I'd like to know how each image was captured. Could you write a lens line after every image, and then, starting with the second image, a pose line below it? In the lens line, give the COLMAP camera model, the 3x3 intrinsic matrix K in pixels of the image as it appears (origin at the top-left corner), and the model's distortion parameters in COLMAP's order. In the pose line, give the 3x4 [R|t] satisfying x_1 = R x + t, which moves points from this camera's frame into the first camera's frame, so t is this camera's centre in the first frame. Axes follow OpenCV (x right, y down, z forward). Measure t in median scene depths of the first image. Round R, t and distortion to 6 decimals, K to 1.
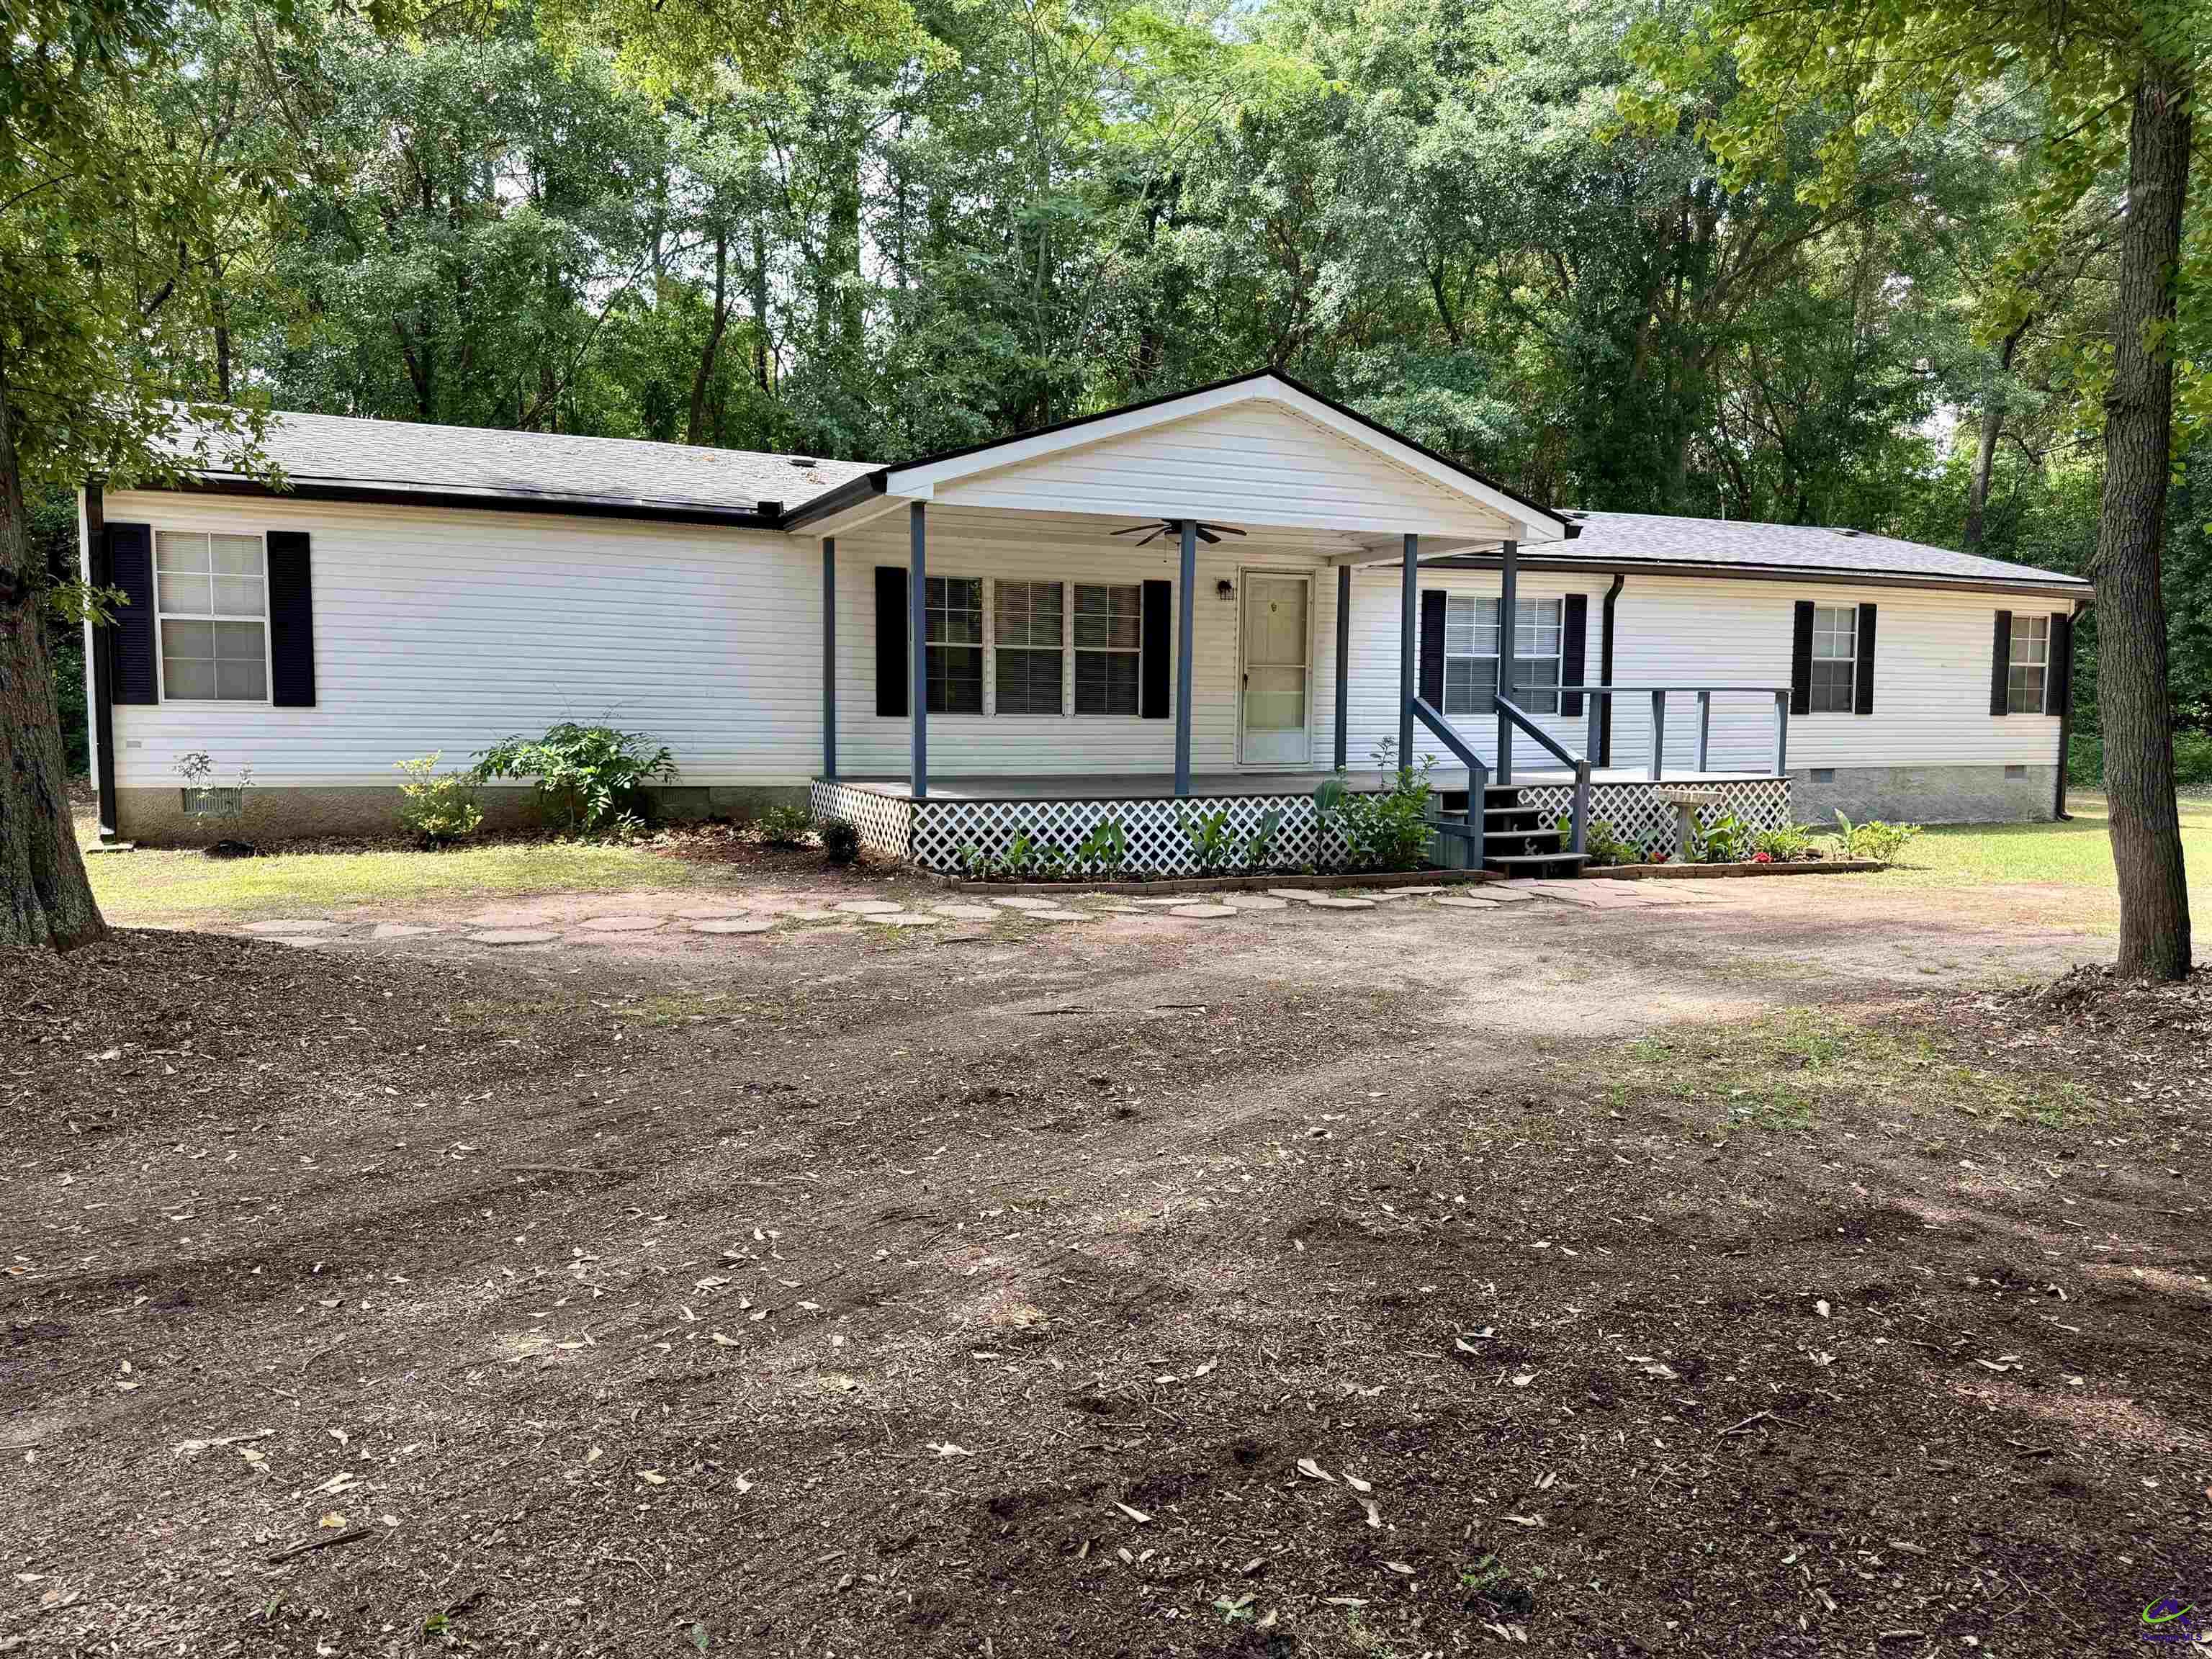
lens RADIAL K [[1563.4, 0, 1107.3], [0, 1563.4, 838.5], [0, 0, 1]] dist [0.019910, -0.036880]
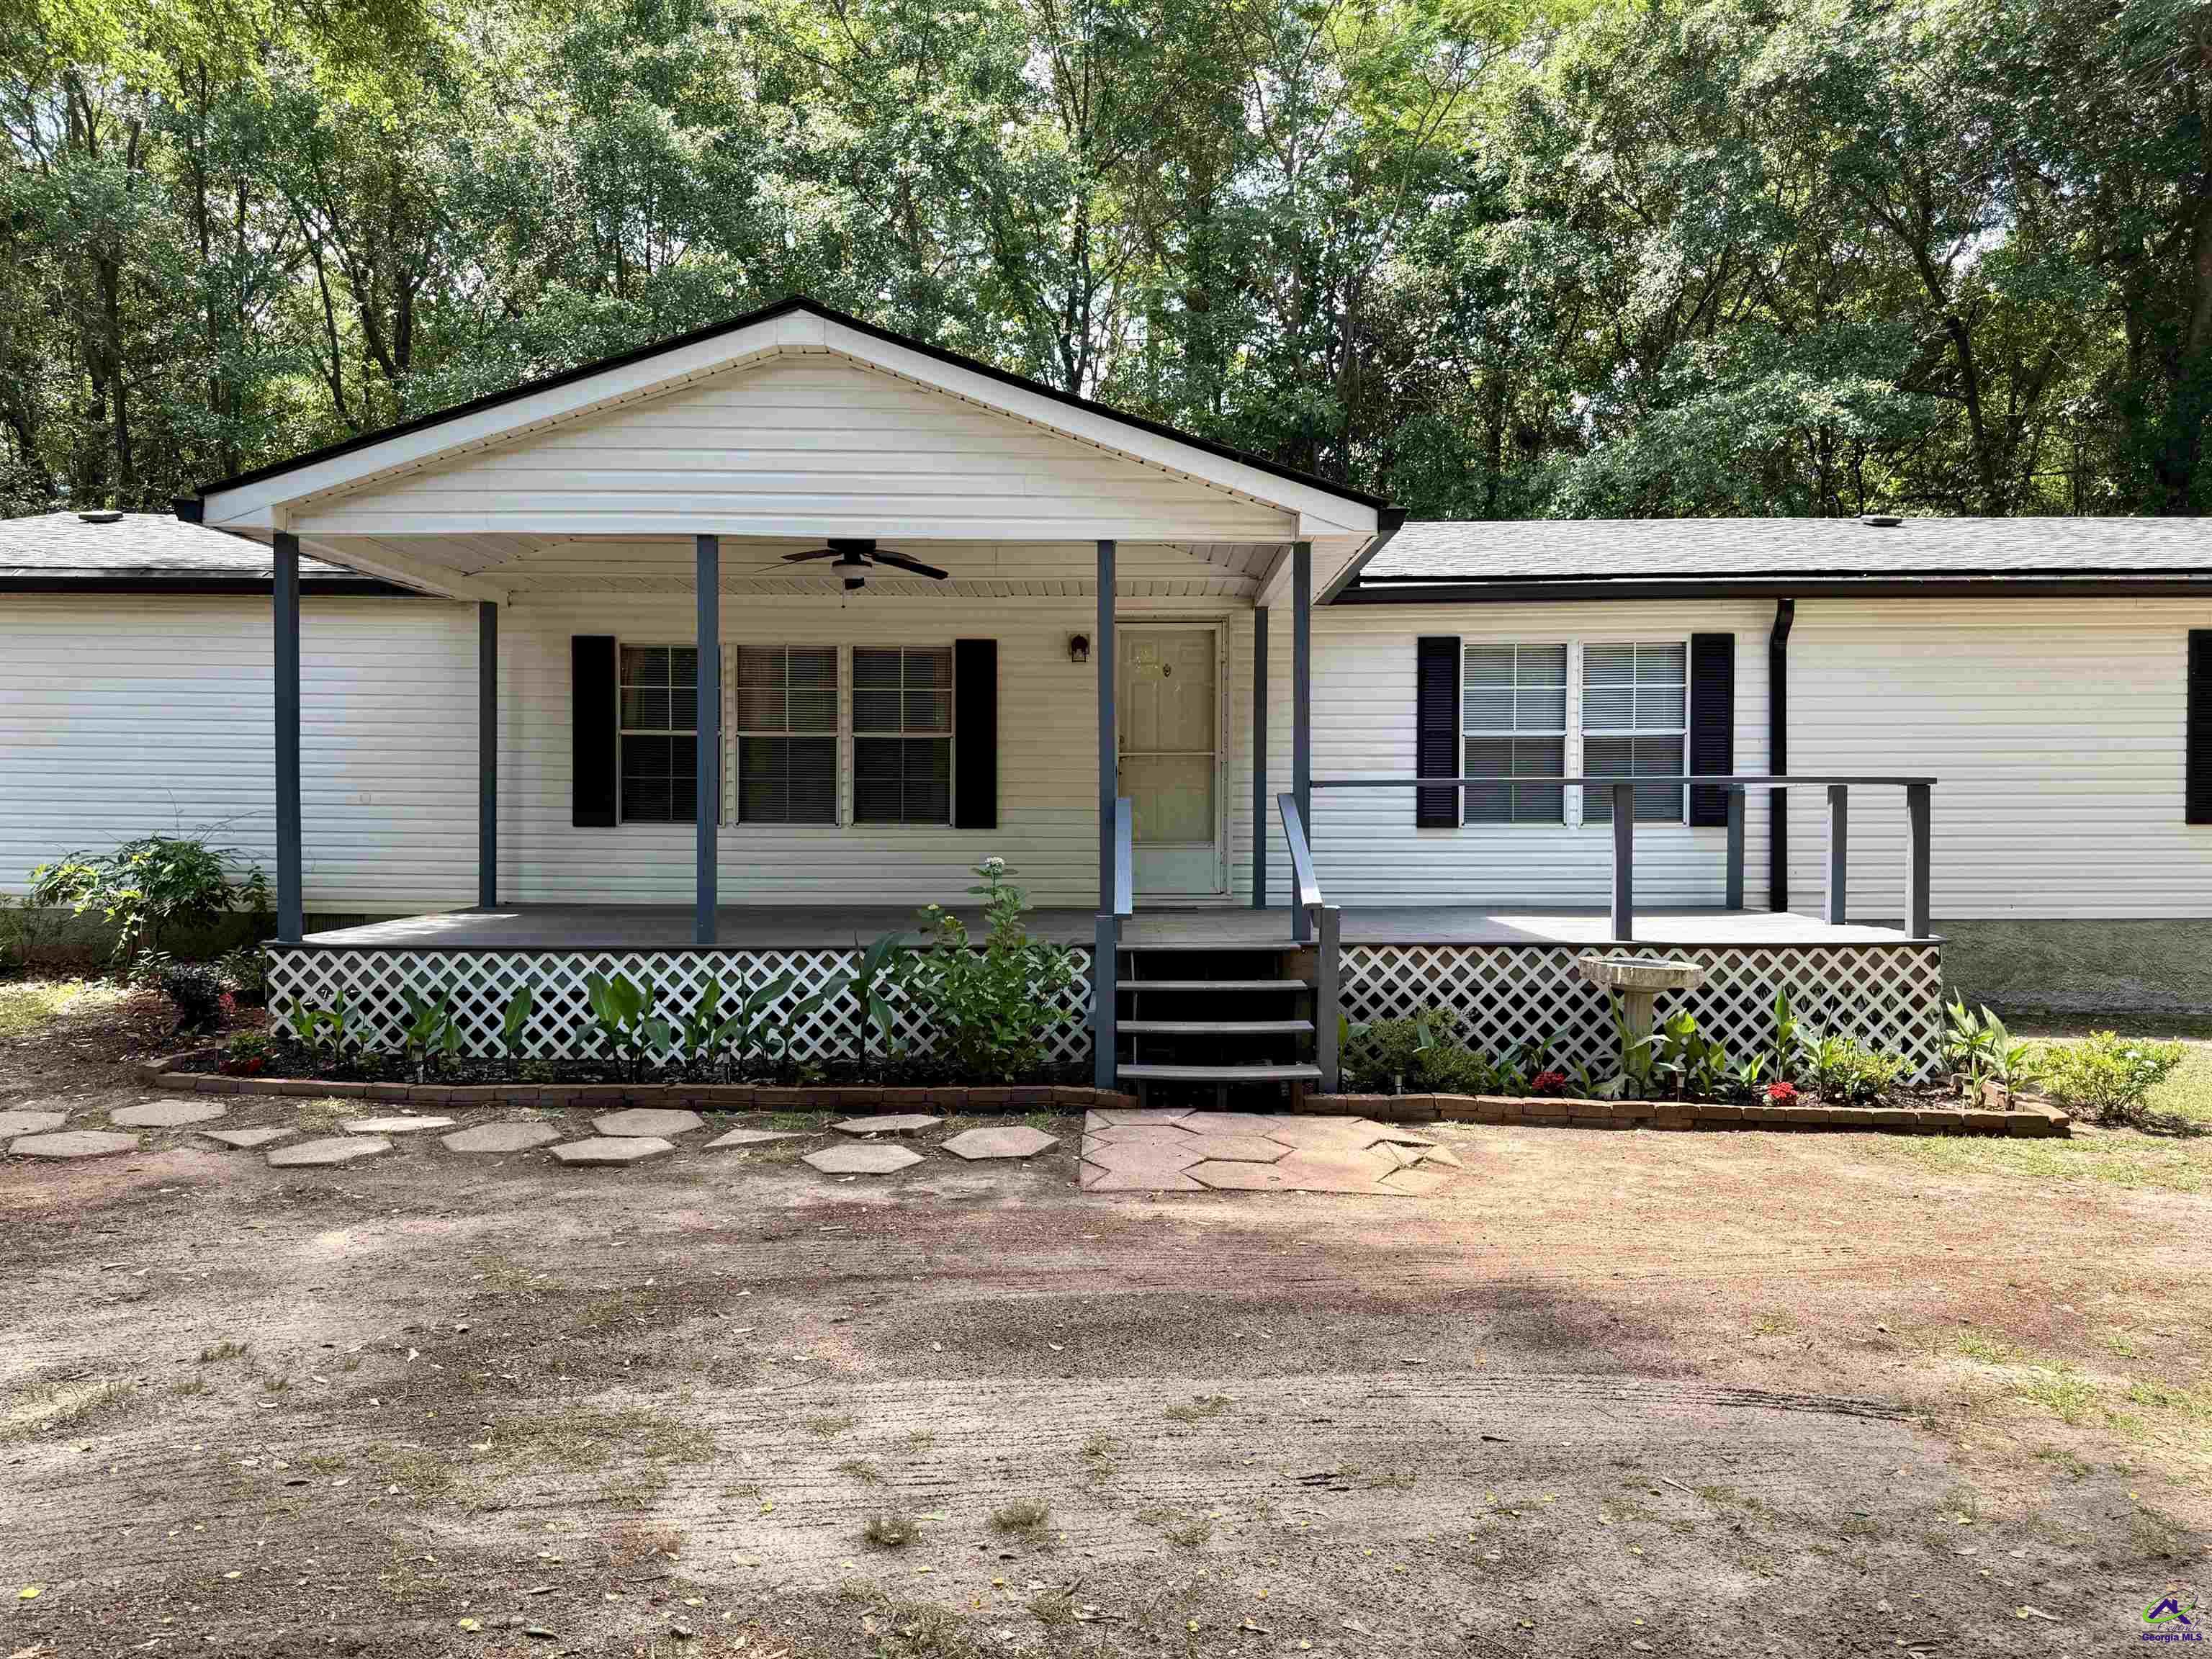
lens RADIAL K [[1601.9, 0, 1106.5], [0, 1601.9, 780.7], [0, 0, 1]] dist [0.025189, 0.000500]
pose [[0.906043, -0.011447, -0.423031, 0.406660], [-0.032452, 0.994811, -0.096424, -0.030548], [0.421939, 0.101092, 0.900970, 0.368218]]
